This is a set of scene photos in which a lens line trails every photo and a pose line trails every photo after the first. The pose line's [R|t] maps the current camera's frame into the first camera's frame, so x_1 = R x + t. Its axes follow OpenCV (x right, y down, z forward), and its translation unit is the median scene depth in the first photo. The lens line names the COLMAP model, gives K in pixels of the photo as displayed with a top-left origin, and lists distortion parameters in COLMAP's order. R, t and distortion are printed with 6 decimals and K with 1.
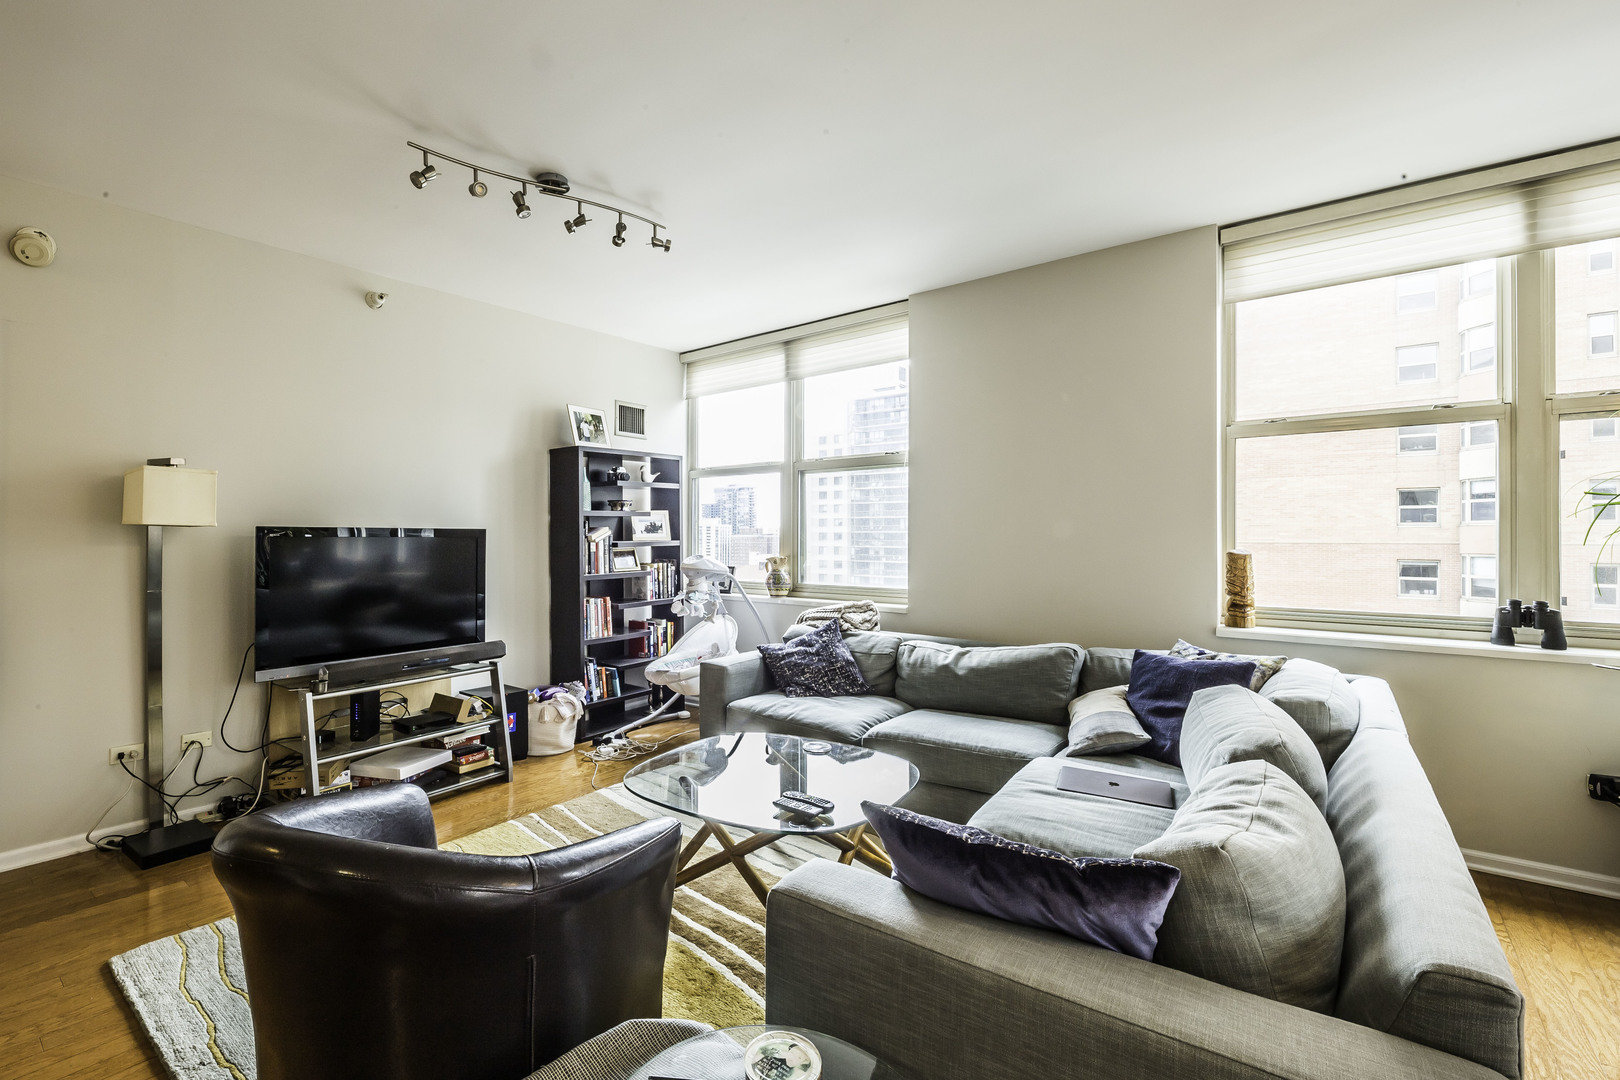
lens RADIAL K [[724.8, 0, 721.8], [0, 724.8, 532.6], [0, 0, 1]] dist [-0.002425, -0.000768]
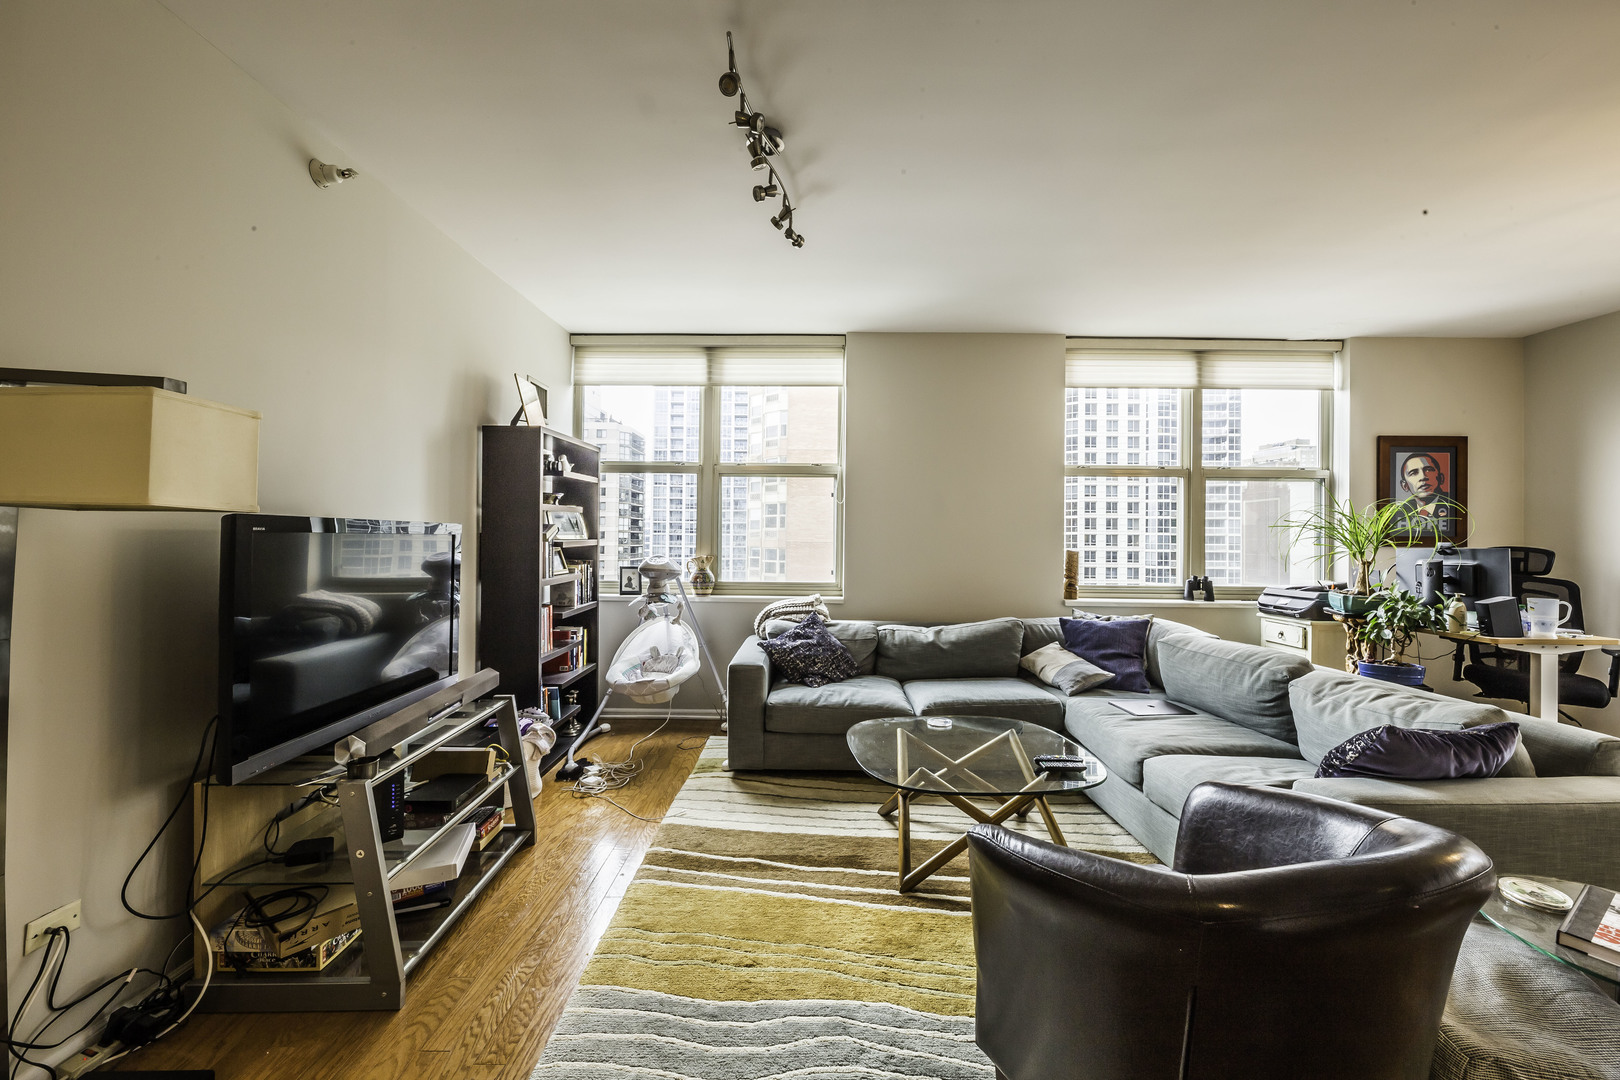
lens RADIAL K [[655.5, 0, 811.4], [0, 655.5, 534.1], [0, 0, 1]] dist [-0.001025, -0.001813]
pose [[0.761621, 0.011742, 0.647917, -0.443294], [-0.014147, 0.999899, -0.001491, 0.001450], [-0.647869, -0.008031, 0.761710, 0.215258]]
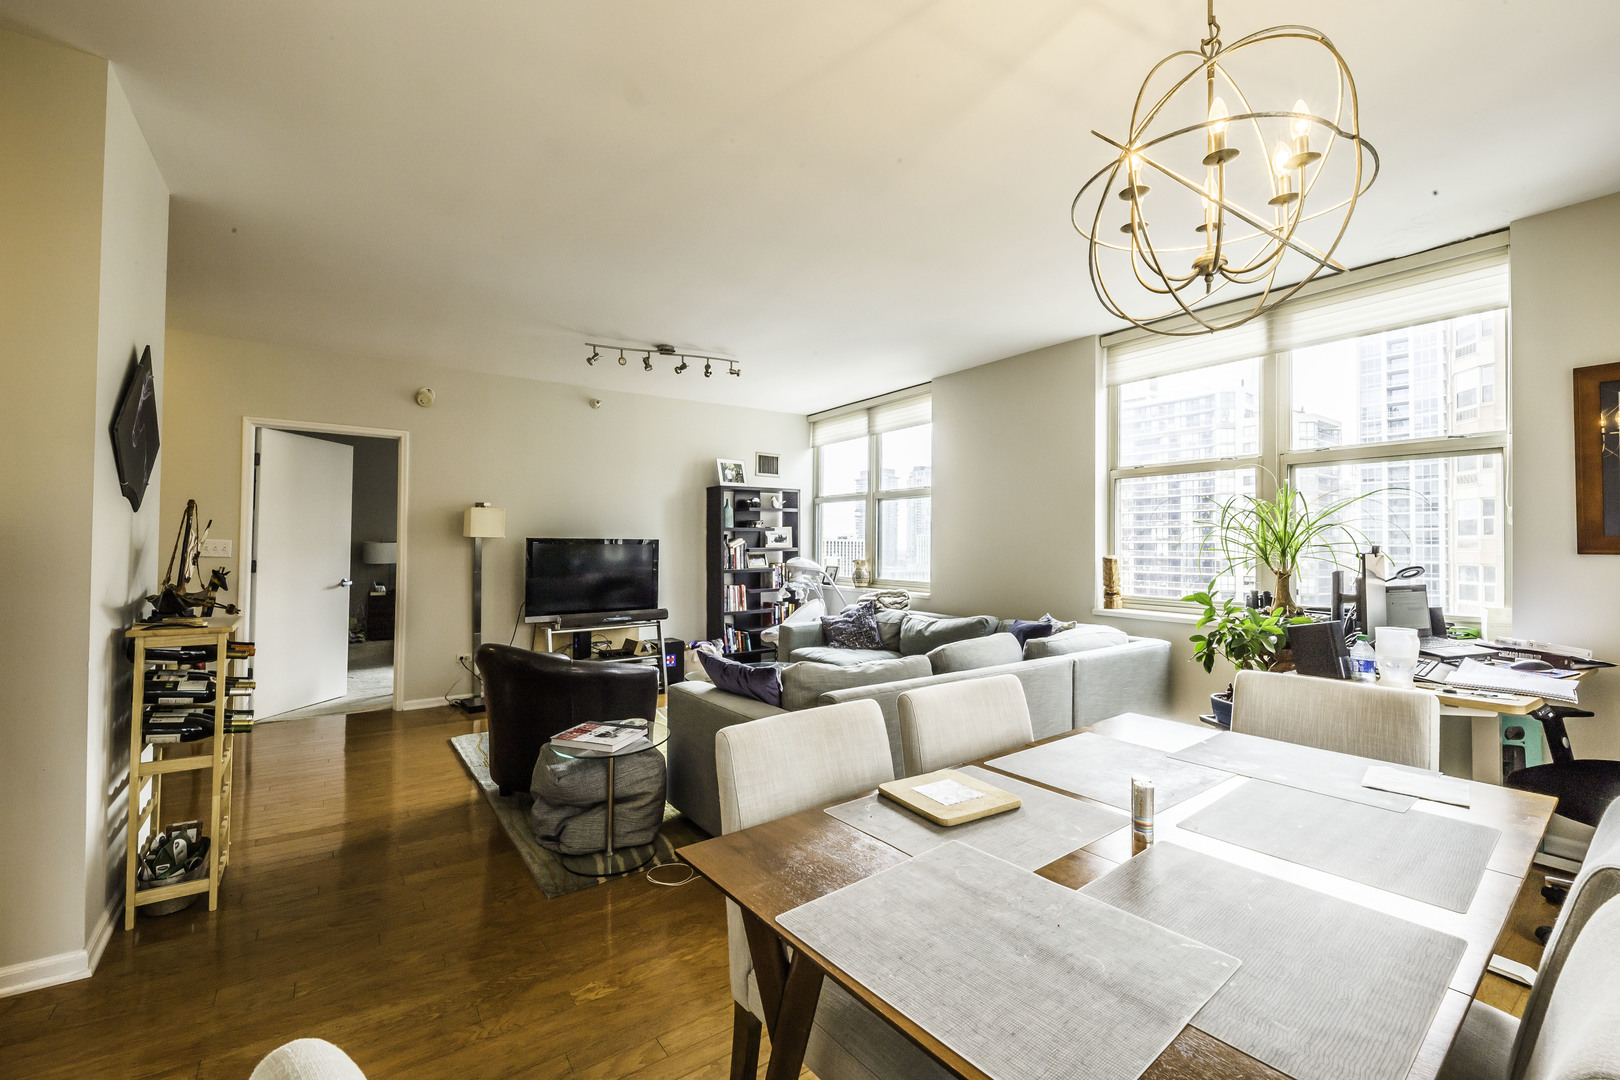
lens RADIAL K [[666.8, 0, 807.7], [0, 666.8, 534.2], [0, 0, 1]] dist [-0.000951, -0.000315]
pose [[0.970633, 0.001632, -0.240559, 0.319763], [-0.004248, 0.999937, -0.010357, -0.002697], [0.240527, 0.011075, 0.970579, -0.328670]]
